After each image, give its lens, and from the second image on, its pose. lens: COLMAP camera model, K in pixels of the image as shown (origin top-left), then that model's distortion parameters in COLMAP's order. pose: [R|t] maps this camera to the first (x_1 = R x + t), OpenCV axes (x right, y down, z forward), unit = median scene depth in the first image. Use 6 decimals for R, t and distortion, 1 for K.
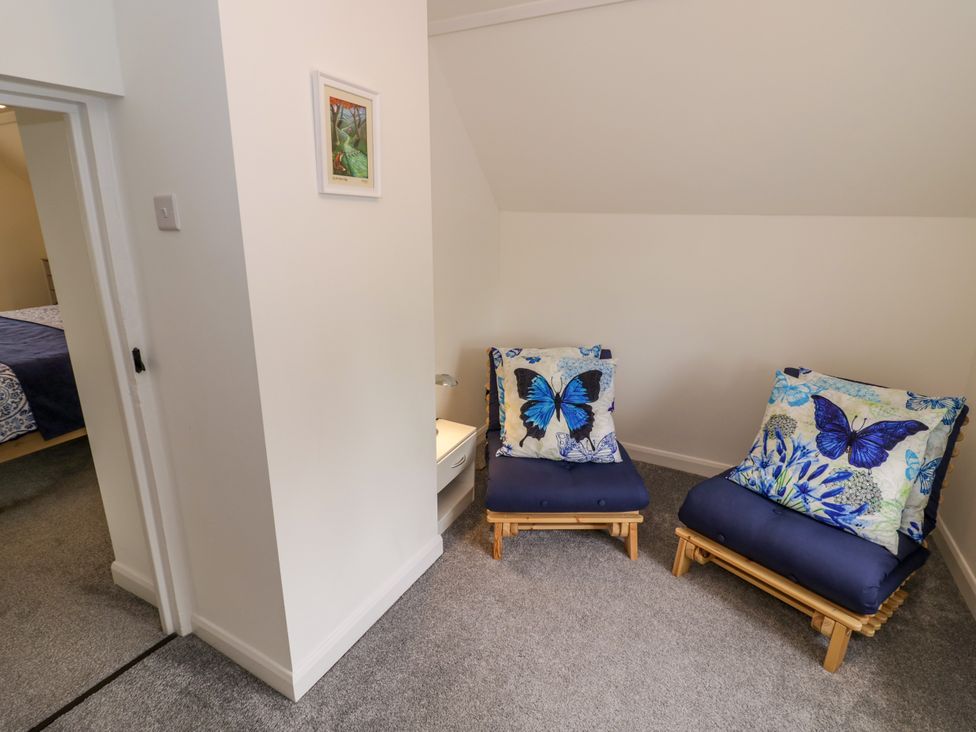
lens RADIAL K [[507.7, 0, 488.9], [0, 507.7, 355.7], [0, 0, 1]] dist [-0.001063, -0.012311]
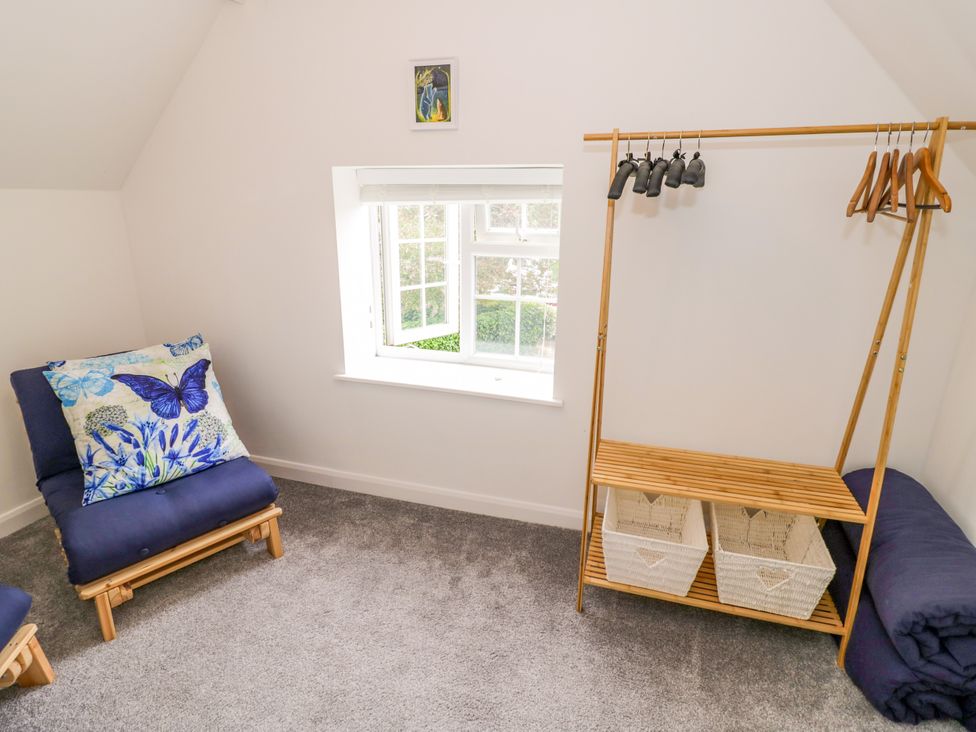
lens RADIAL K [[507.7, 0, 488.9], [0, 507.7, 355.7], [0, 0, 1]] dist [-0.001063, -0.012311]
pose [[-0.189834, -0.285943, 0.939255, -0.410573], [0.239605, 0.914233, 0.326752, -0.106636], [-0.952131, 0.287079, -0.105039, 0.430168]]
